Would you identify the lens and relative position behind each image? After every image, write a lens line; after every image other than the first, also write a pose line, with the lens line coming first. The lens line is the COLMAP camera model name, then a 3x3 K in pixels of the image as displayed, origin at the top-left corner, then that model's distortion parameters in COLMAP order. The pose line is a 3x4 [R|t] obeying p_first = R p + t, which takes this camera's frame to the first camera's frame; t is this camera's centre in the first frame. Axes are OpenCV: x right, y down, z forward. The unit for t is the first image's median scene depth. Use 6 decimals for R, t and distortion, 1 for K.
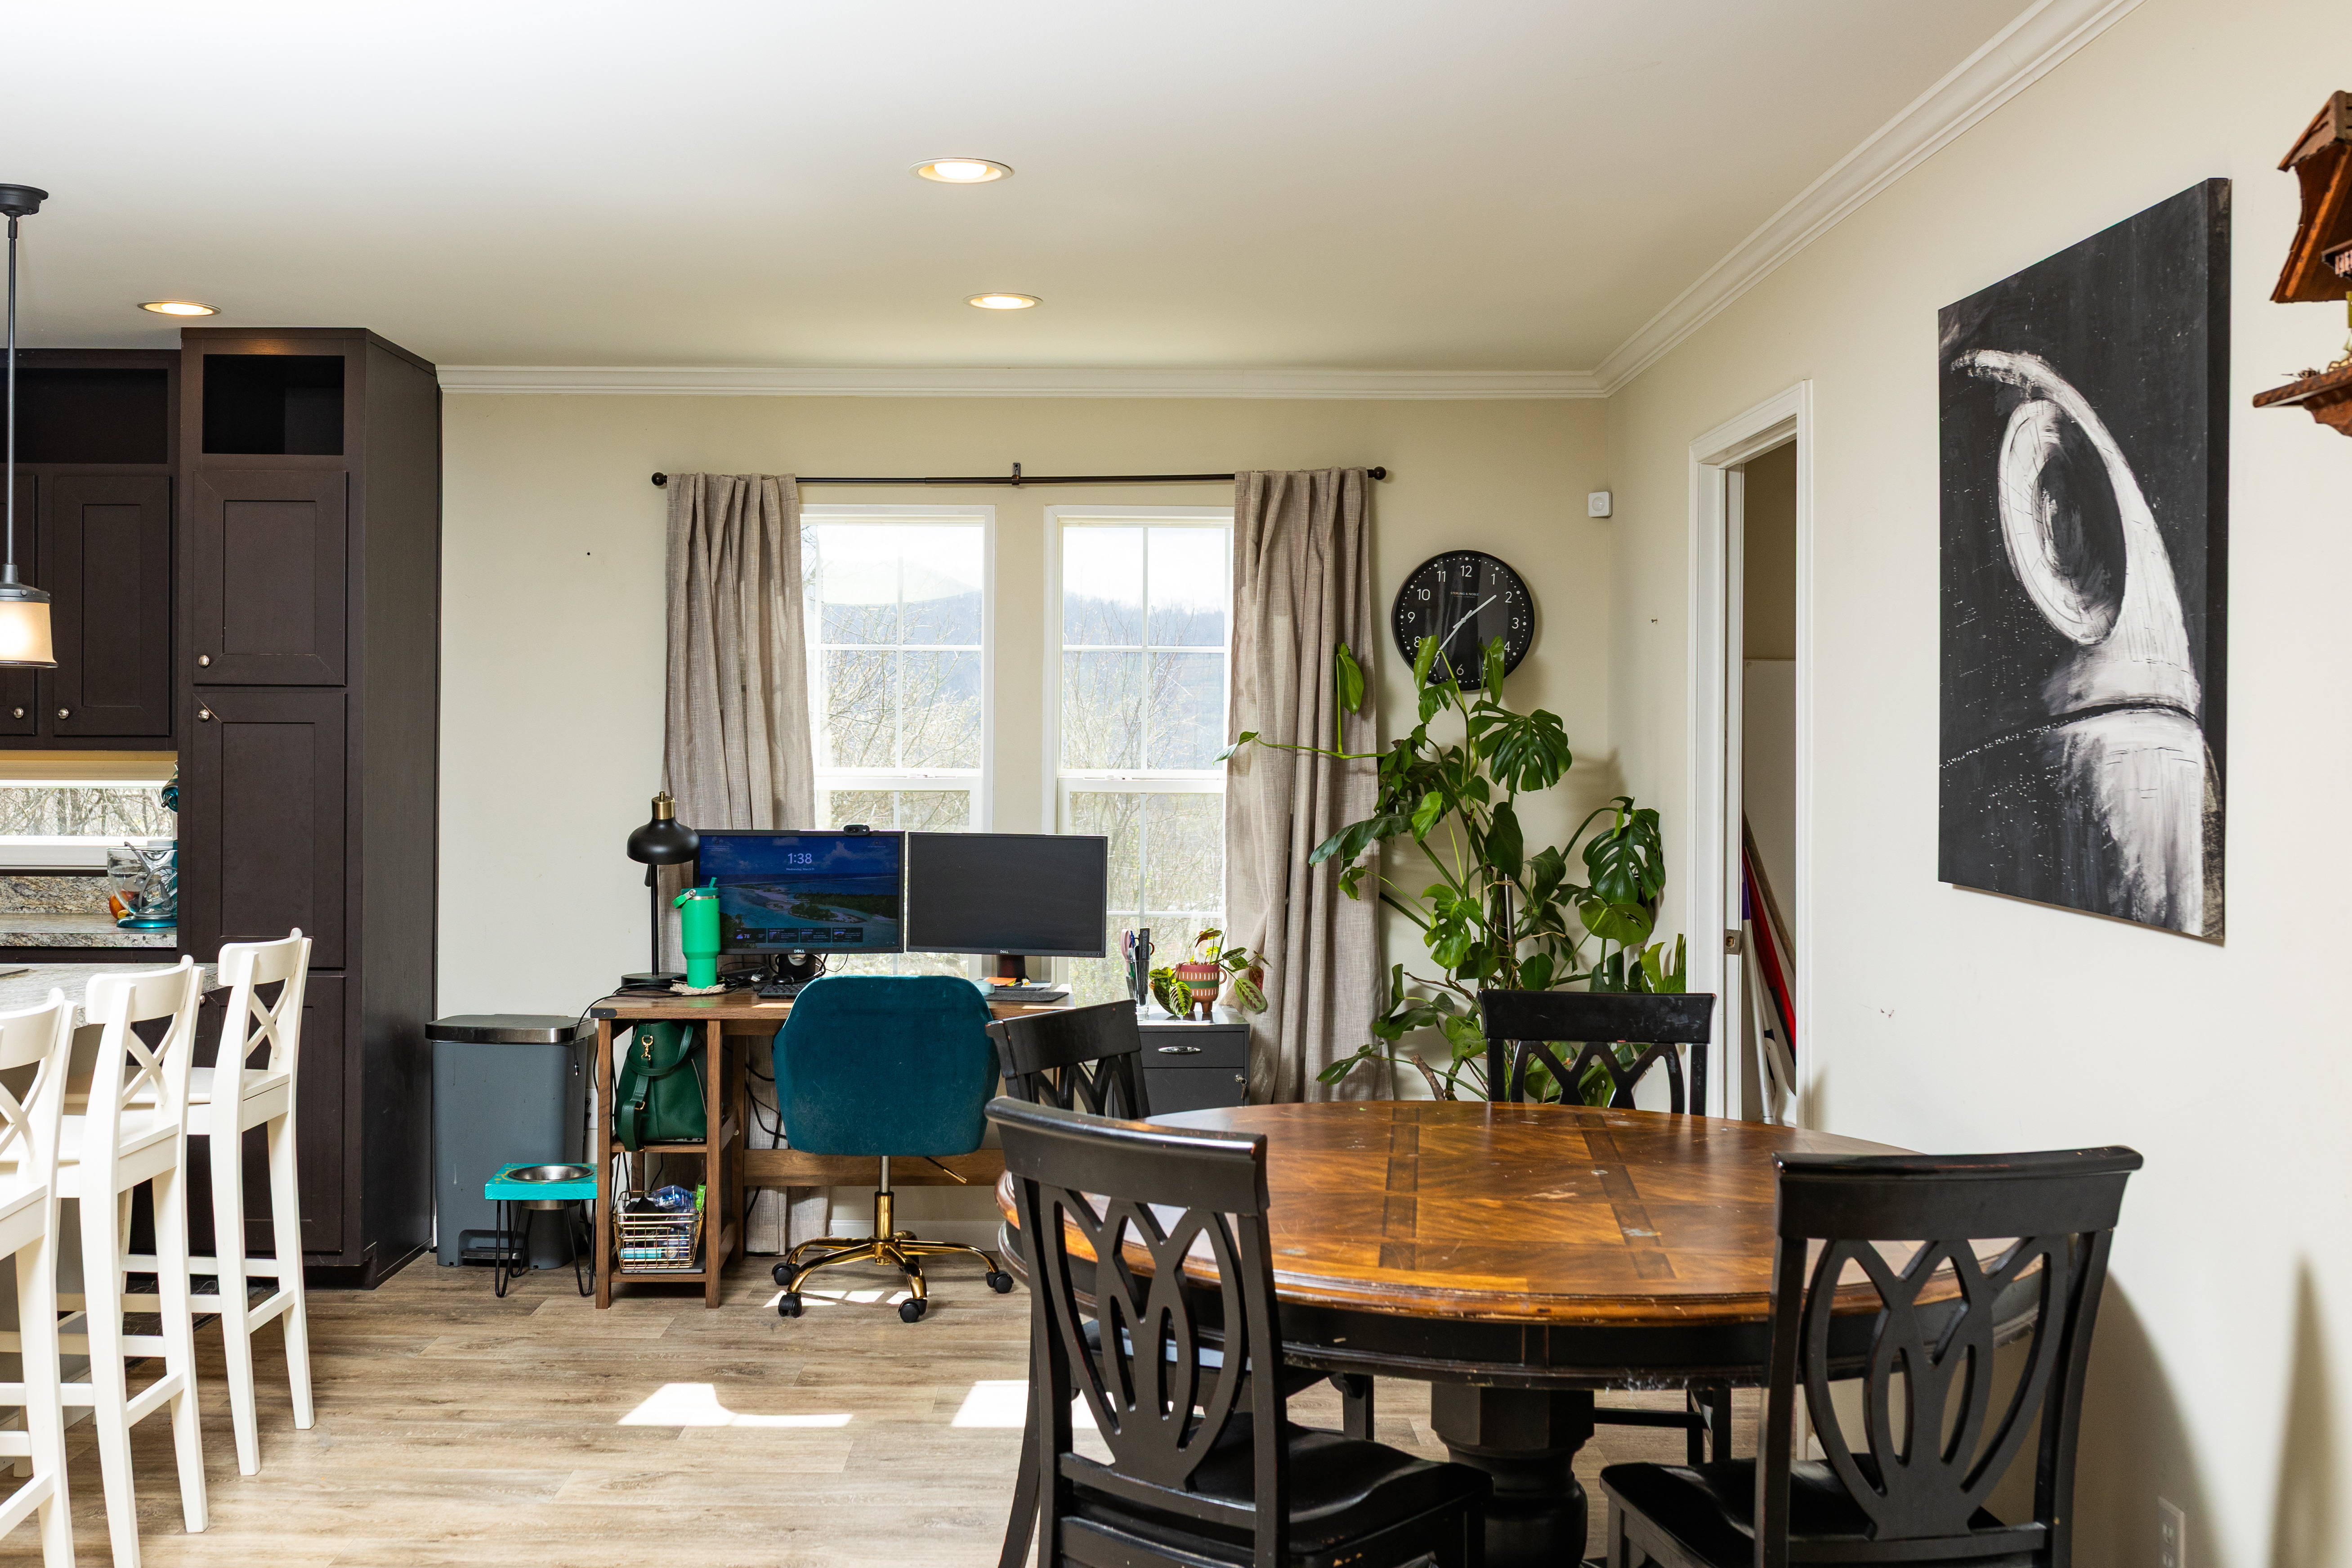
lens RADIAL K [[2341.2, 0, 1169.9], [0, 2341.2, 767.7], [0, 0, 1]] dist [0.019257, 0.000000]
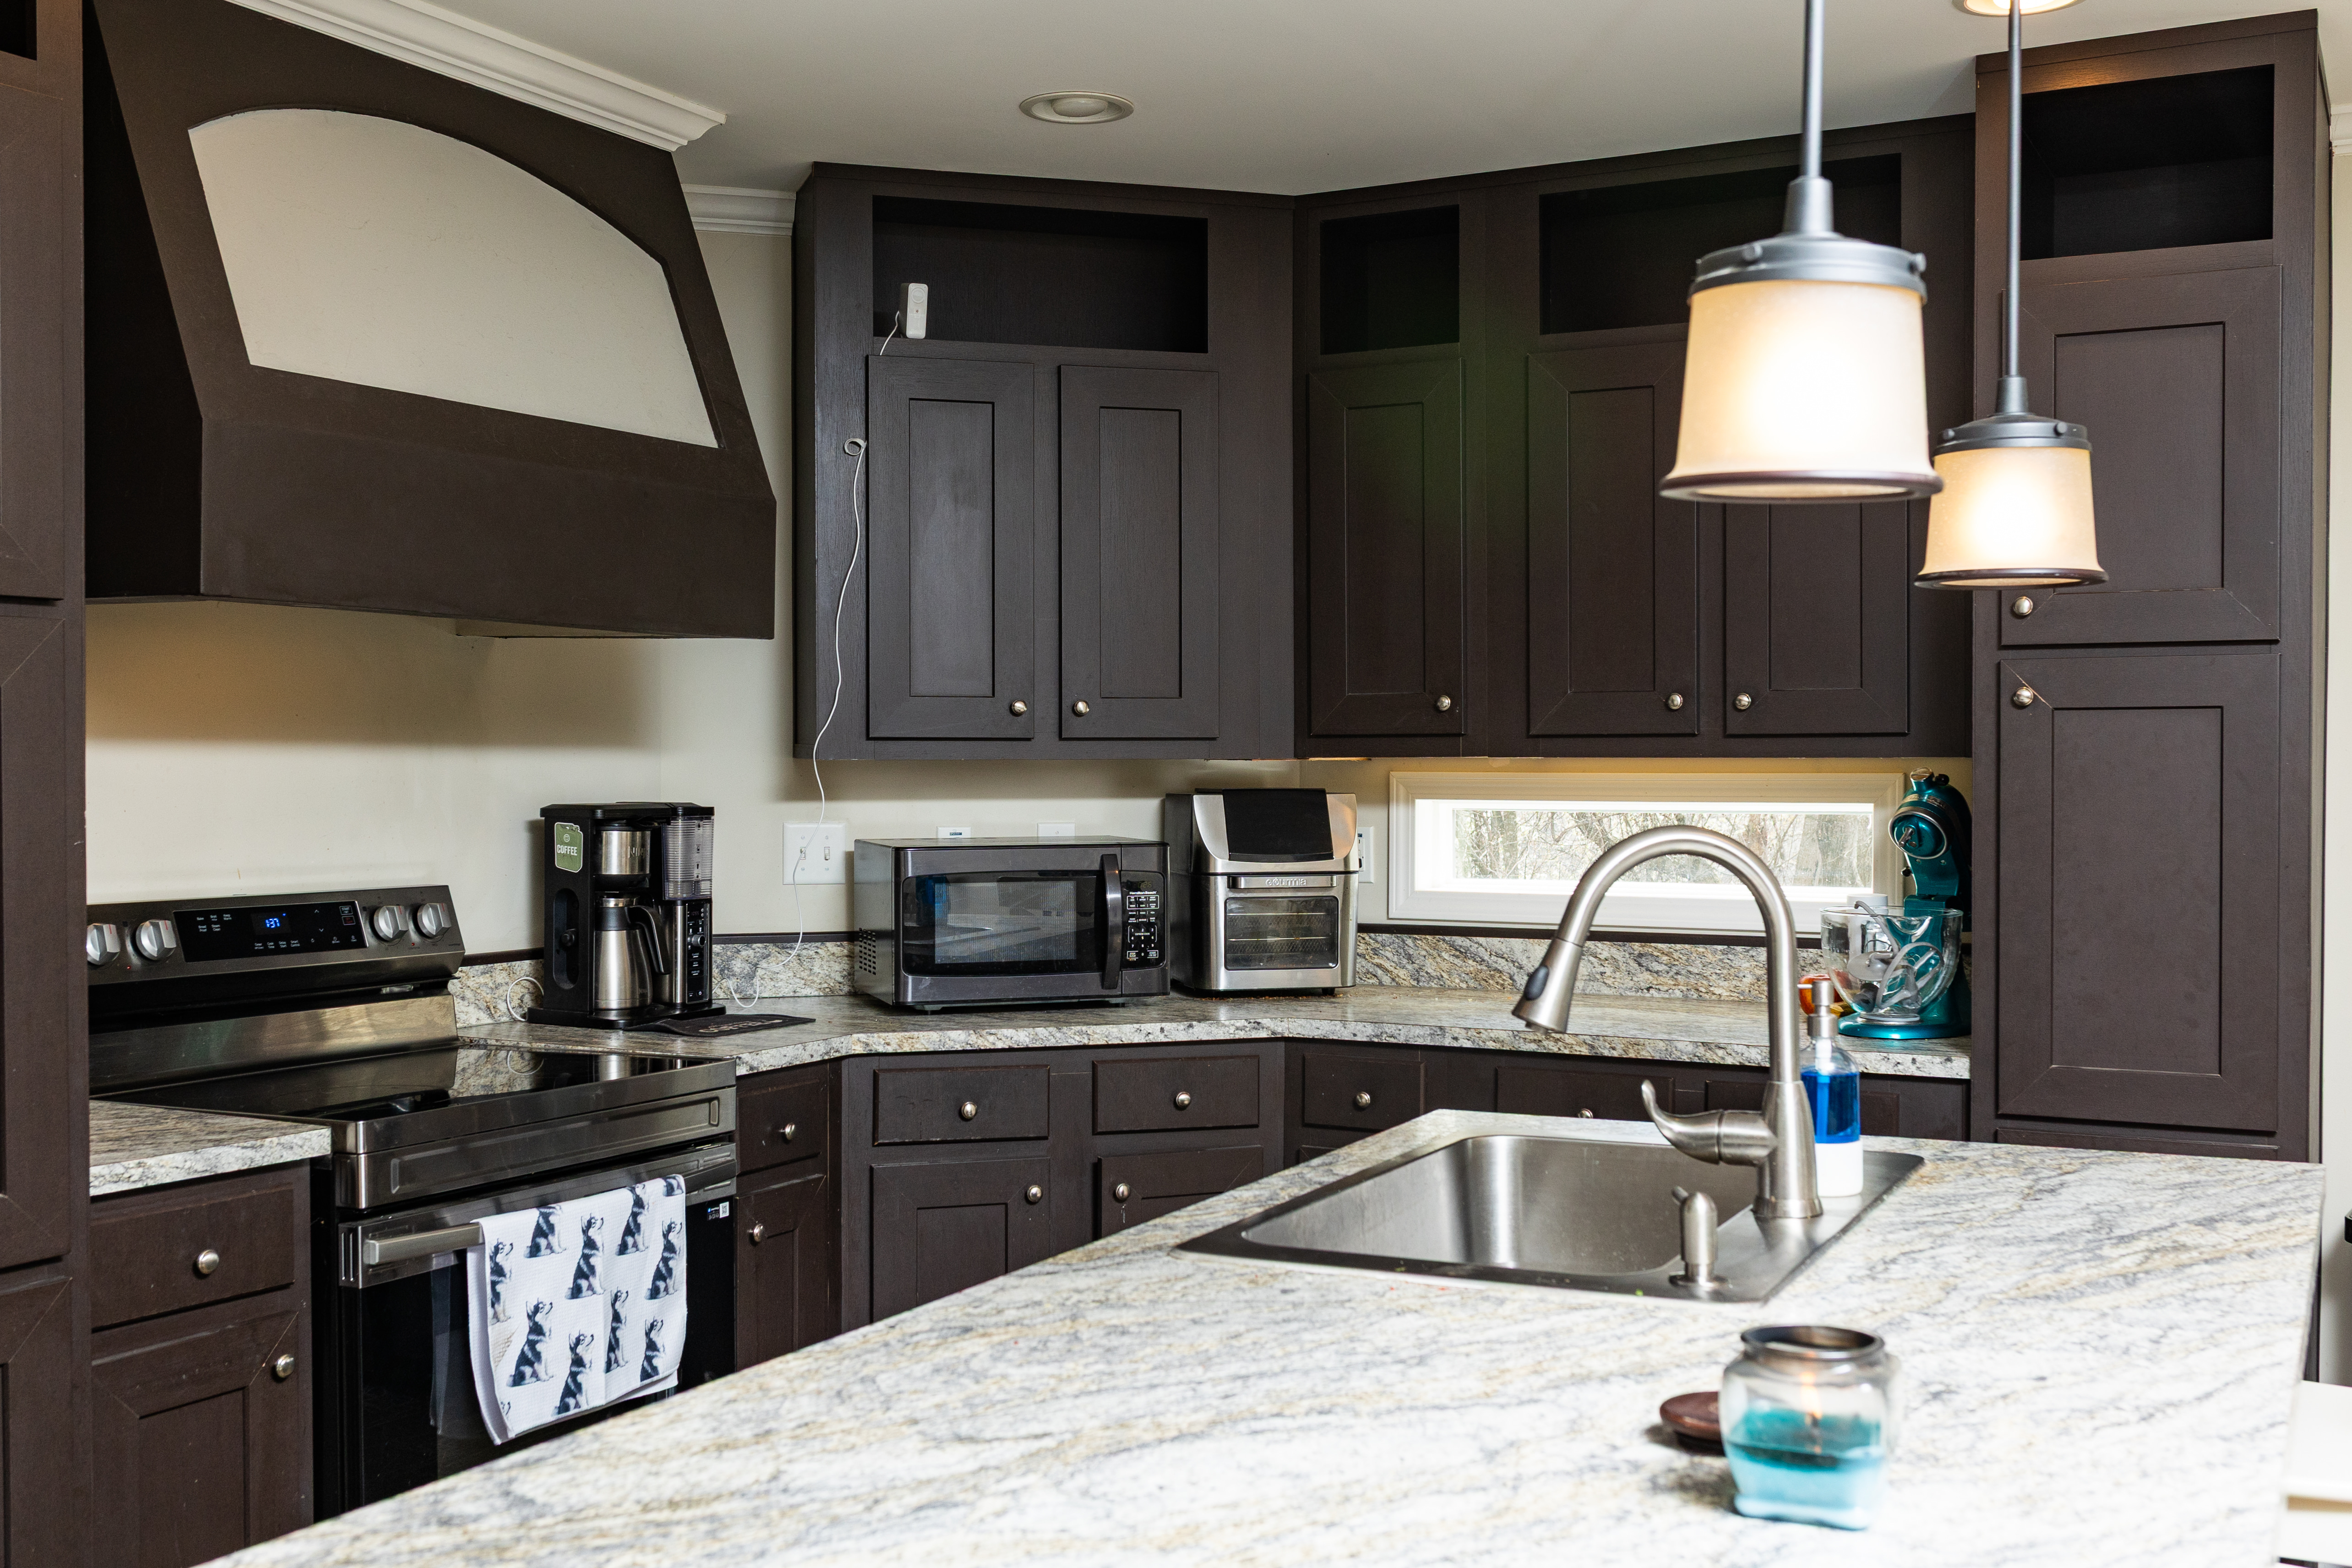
lens RADIAL K [[2341.3, 0, 1157.3], [0, 2341.3, 781.4], [0, 0, 1]] dist [0.019257, 0.000000]
pose [[0.879590, -0.002020, -0.475729, -0.307767], [0.002364, 0.999997, 0.000126, -0.001421], [0.475727, -0.001235, 0.879592, 0.353990]]
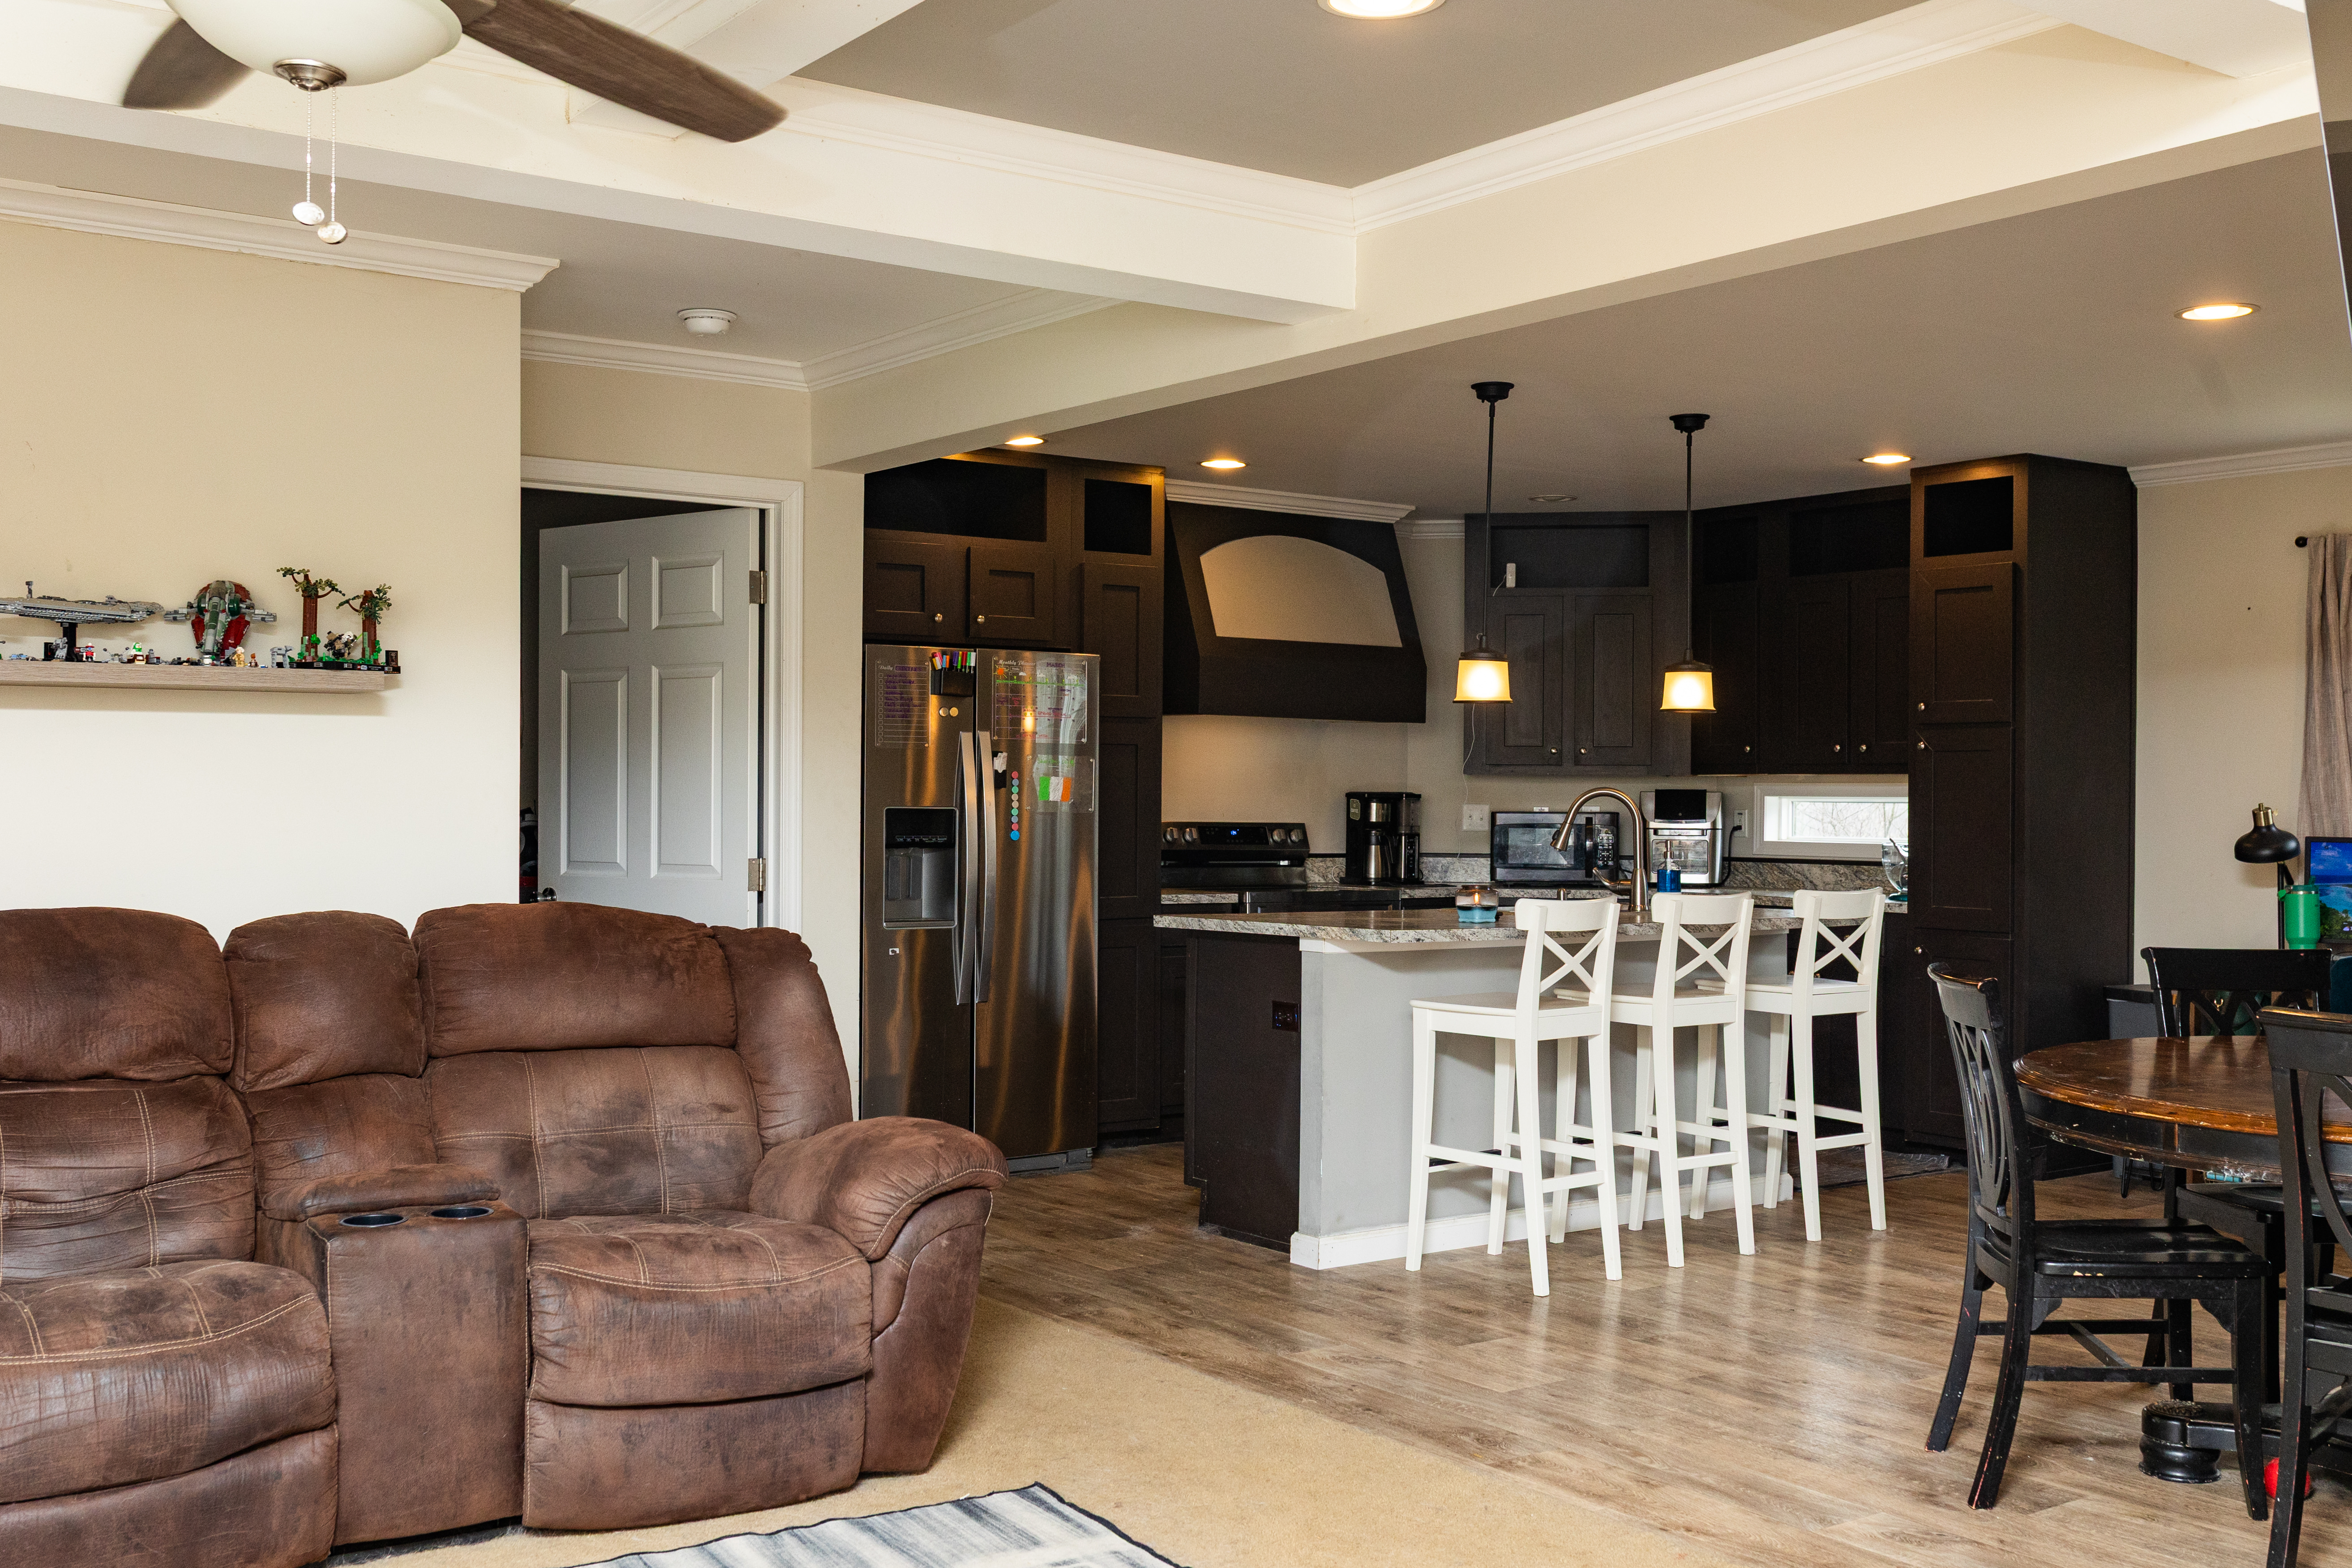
lens RADIAL K [[2341.3, 0, 1171.1], [0, 2341.3, 788.9], [0, 0, 1]] dist [0.019257, 0.000000]
pose [[0.573013, -0.004364, -0.819535, 0.451050], [-0.011969, 0.999835, -0.013693, 0.025772], [0.819459, 0.017656, 0.572866, -0.147797]]
